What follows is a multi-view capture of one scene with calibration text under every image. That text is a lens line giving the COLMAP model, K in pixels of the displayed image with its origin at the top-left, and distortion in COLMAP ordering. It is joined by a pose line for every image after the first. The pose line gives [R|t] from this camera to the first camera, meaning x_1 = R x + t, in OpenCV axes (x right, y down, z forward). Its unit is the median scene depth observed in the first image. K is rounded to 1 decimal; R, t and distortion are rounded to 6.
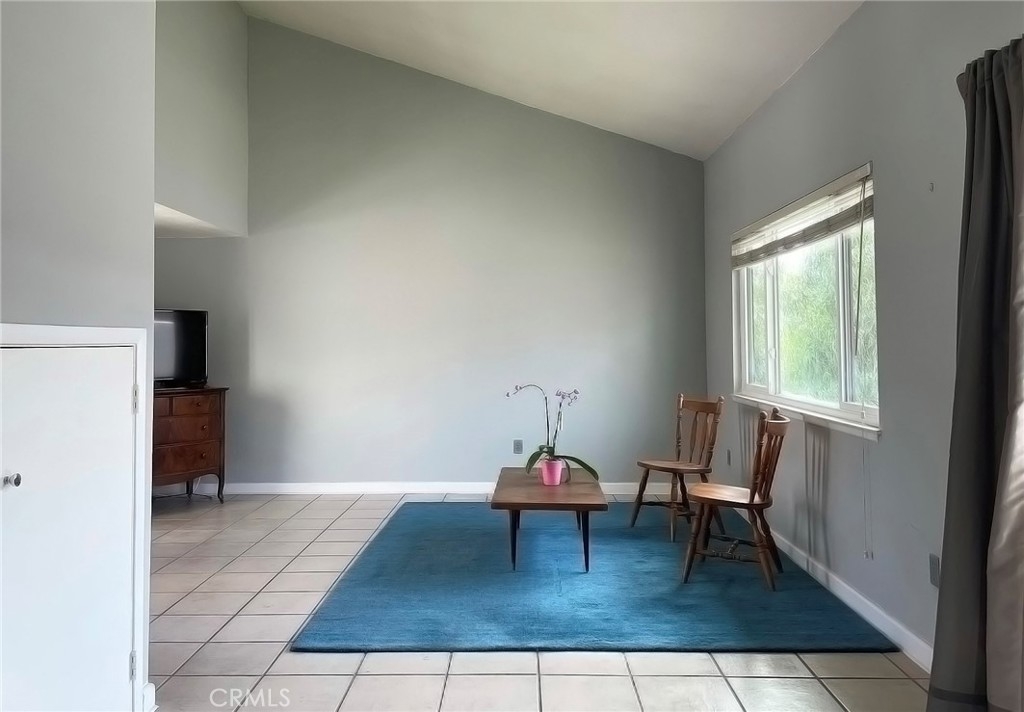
lens RADIAL K [[839.6, 0, 521.4], [0, 839.6, 322.0], [0, 0, 1]] dist [0.053088, -0.017972]
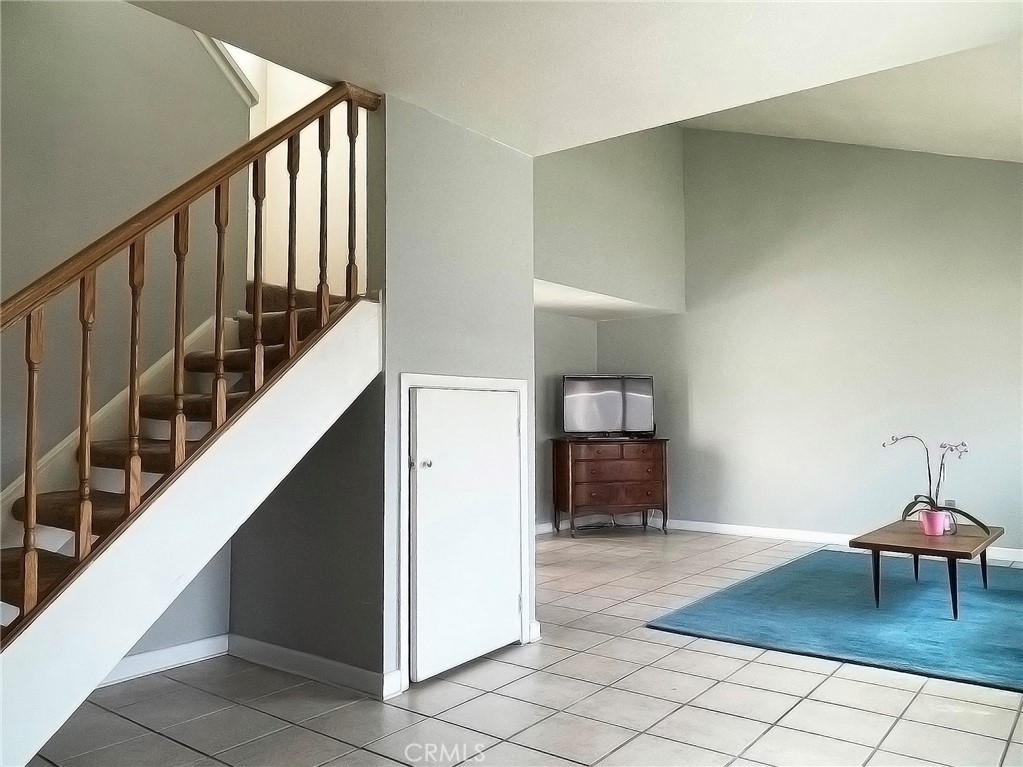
lens RADIAL K [[819.3, 0, 510.8], [0, 819.3, 382.0], [0, 0, 1]] dist [-0.006314, -0.007522]
pose [[0.805841, -0.022465, -0.591706, 0.234531], [0.013268, 0.999714, -0.019886, 0.024143], [0.591983, 0.008174, 0.805909, -0.106166]]
